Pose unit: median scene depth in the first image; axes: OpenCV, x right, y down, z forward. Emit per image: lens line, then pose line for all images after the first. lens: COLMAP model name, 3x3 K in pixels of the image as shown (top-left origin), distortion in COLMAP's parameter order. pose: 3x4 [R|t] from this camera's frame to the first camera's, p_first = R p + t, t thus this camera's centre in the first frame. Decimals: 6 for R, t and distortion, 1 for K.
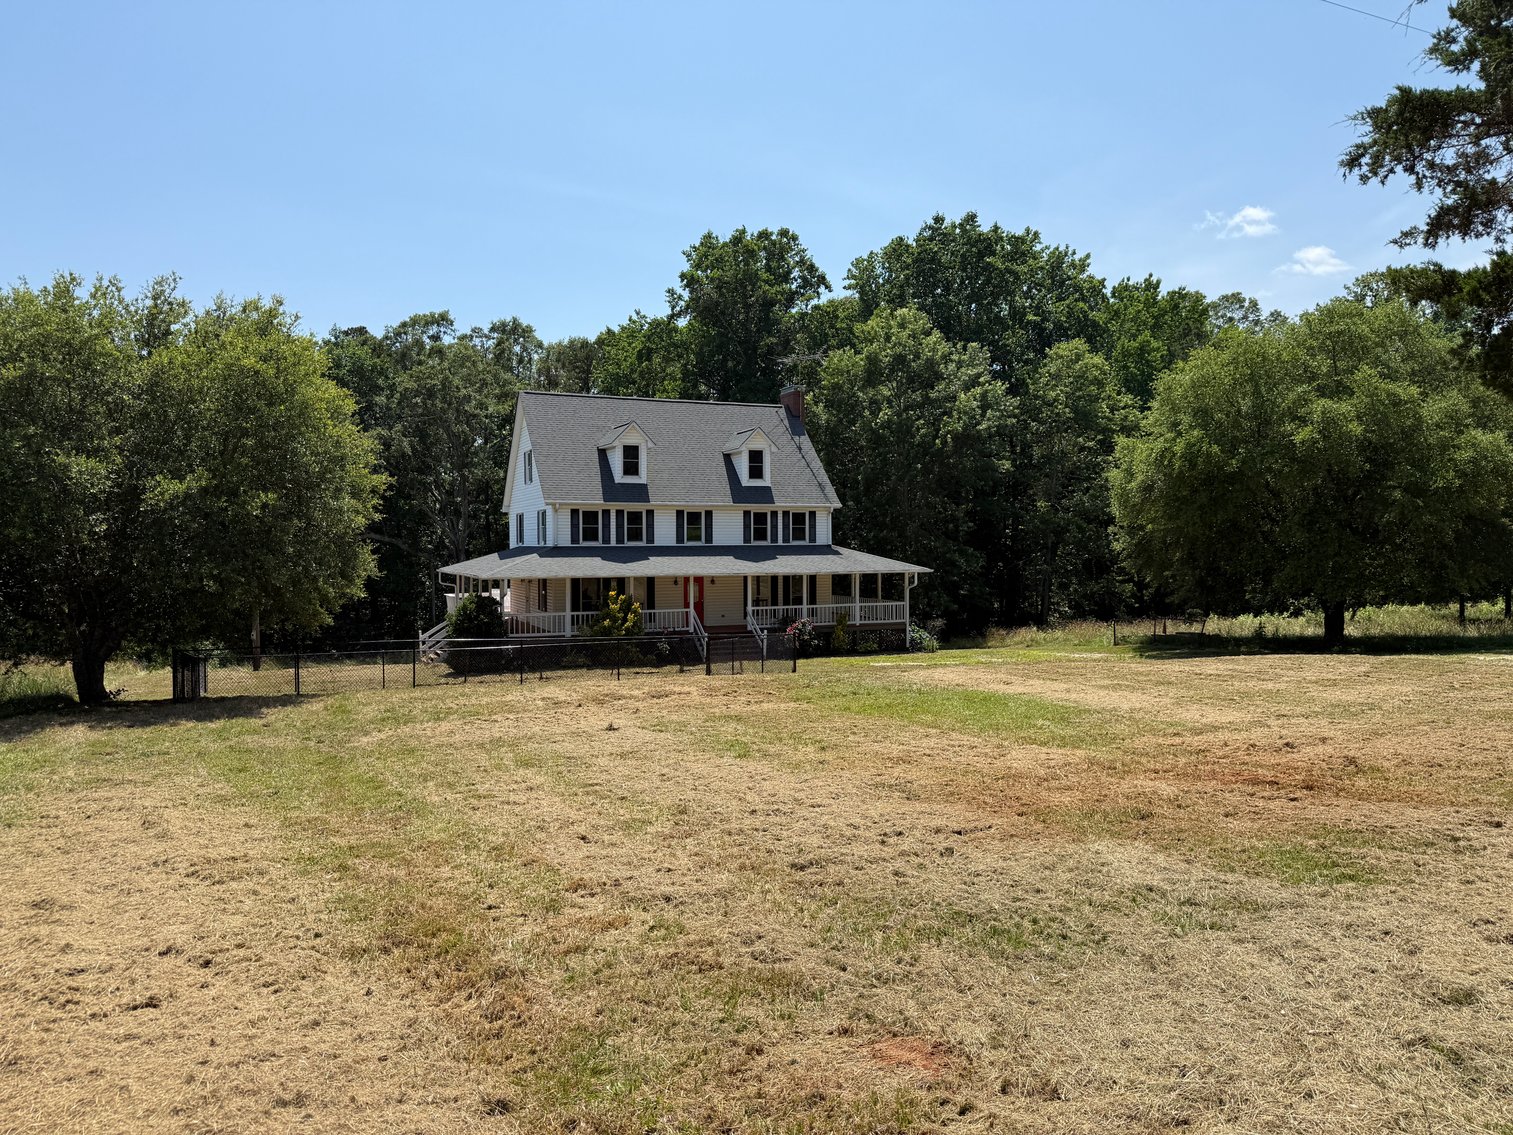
lens RADIAL K [[1033.8, 0, 756.5], [0, 1033.8, 567.5], [0, 0, 1]] dist [0.127033, -0.185993]
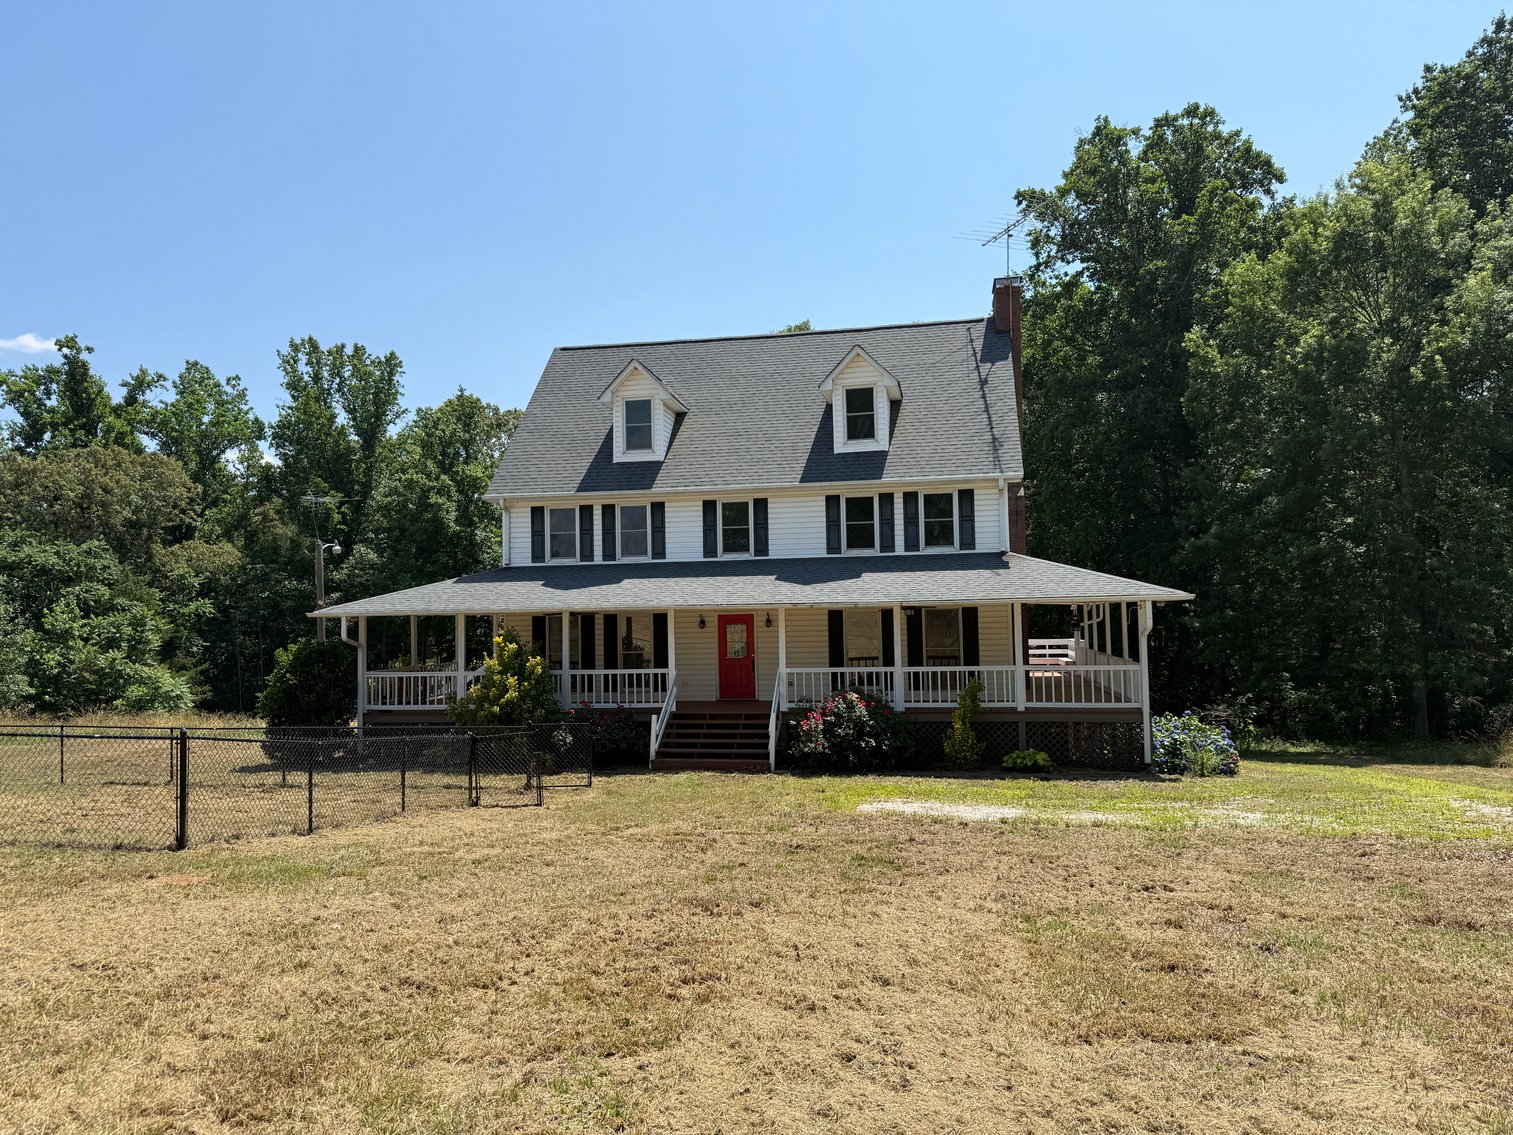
lens RADIAL K [[1033.8, 0, 756.5], [0, 1033.8, 567.5], [0, 0, 1]] dist [0.127033, -0.185993]
pose [[0.838672, -0.033278, -0.543619, 0.262396], [0.003705, 0.998457, -0.055406, 0.015082], [0.544624, 0.044453, 0.837501, 0.515877]]
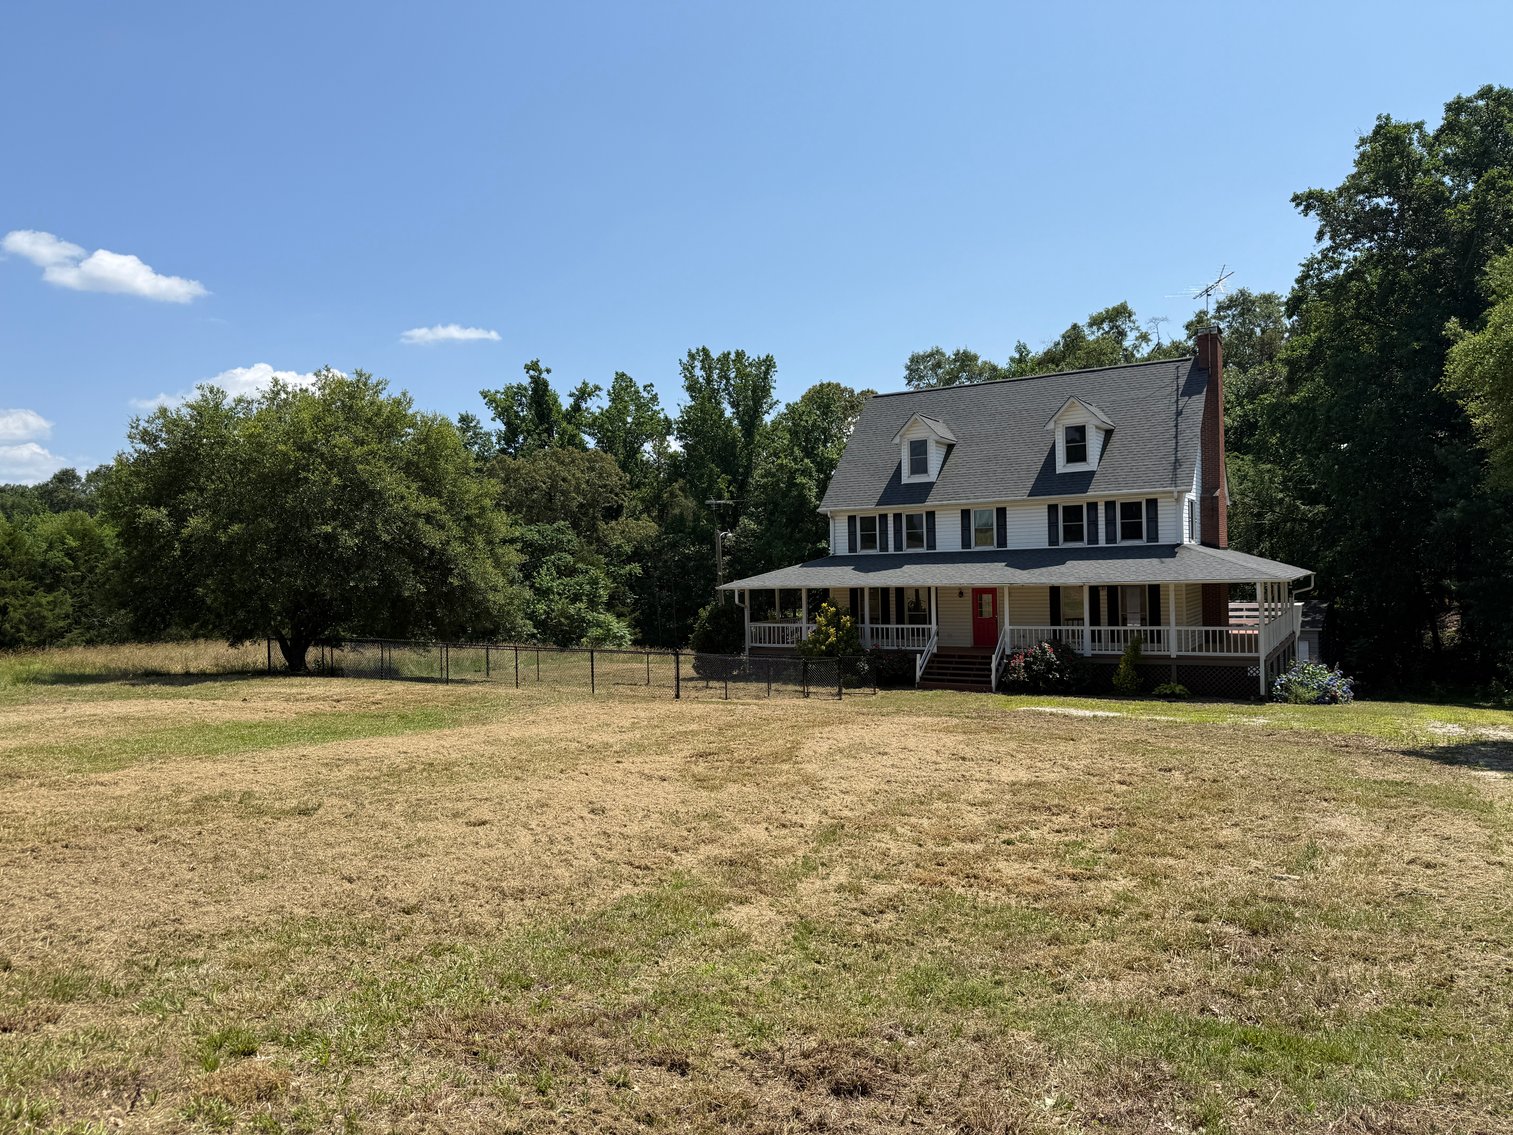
lens RADIAL K [[1033.8, 0, 756.5], [0, 1033.8, 567.5], [0, 0, 1]] dist [0.127033, -0.185993]
pose [[0.601266, -0.010925, -0.798974, 0.497107], [0.005378, 0.999939, -0.009626, -0.000291], [0.799031, 0.001490, 0.601288, 0.342889]]
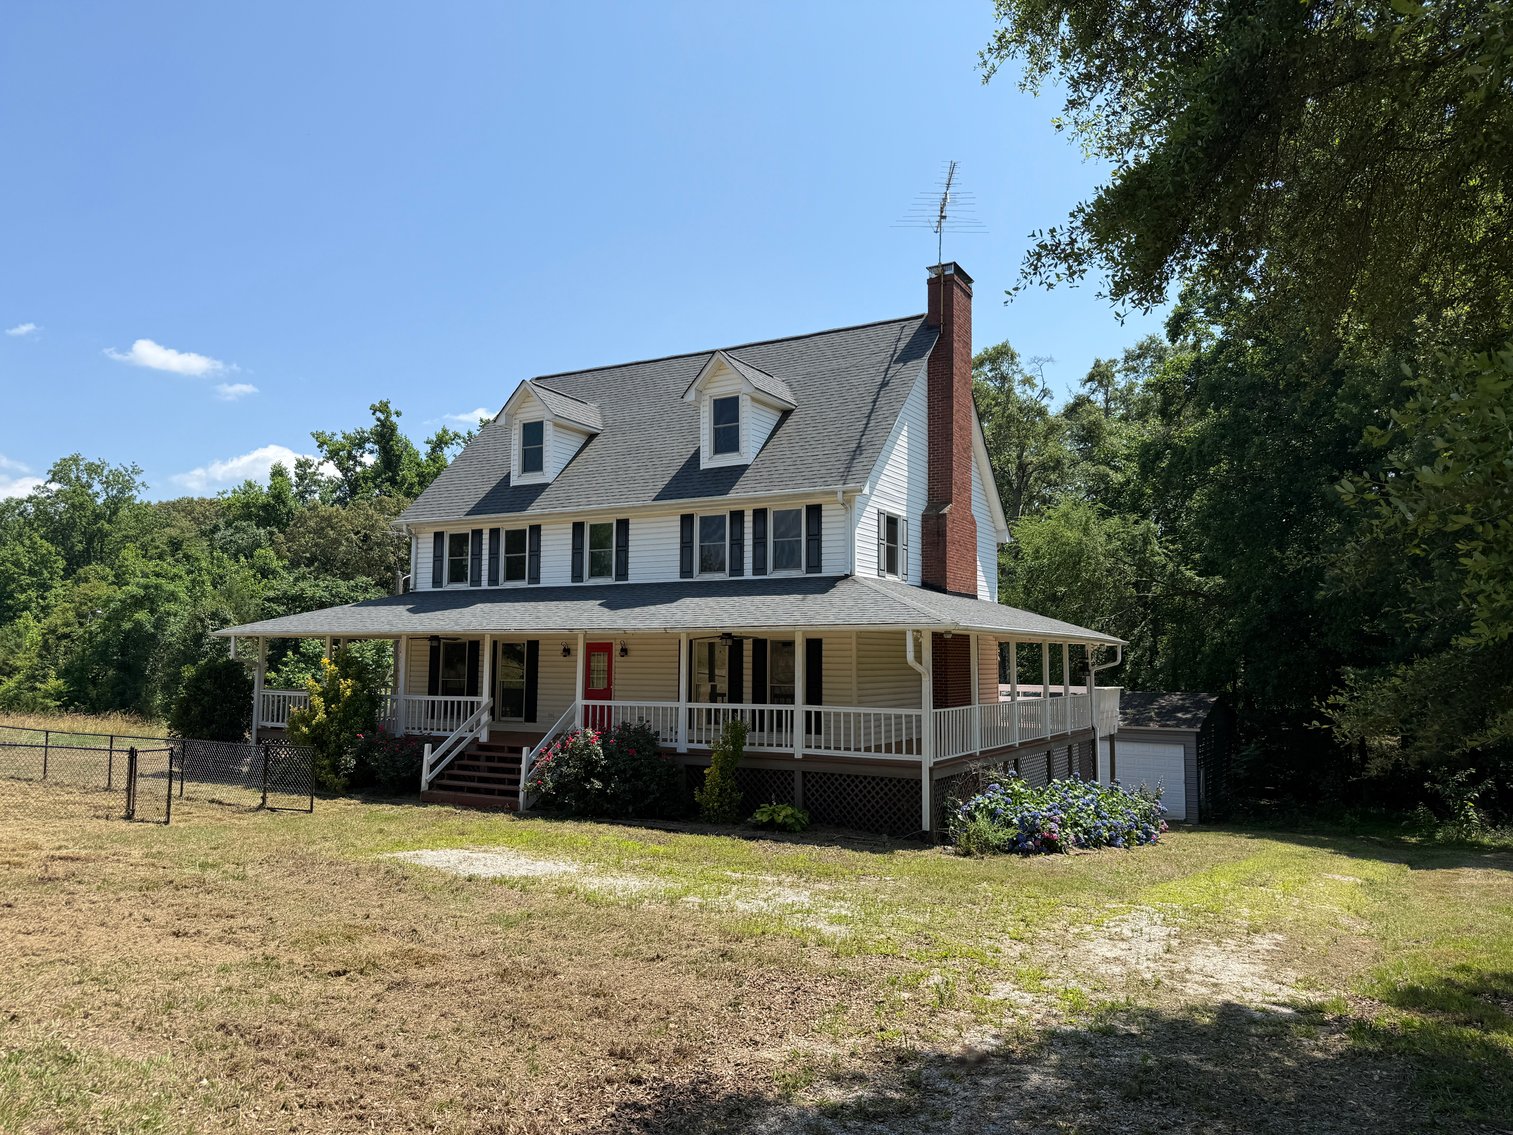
lens RADIAL K [[1033.8, 0, 756.5], [0, 1033.8, 567.5], [0, 0, 1]] dist [0.127033, -0.185993]
pose [[0.616911, -0.056700, -0.784987, 0.419285], [-0.024680, 0.995517, -0.091303, 0.017650], [0.786645, 0.075699, 0.612747, 0.721433]]
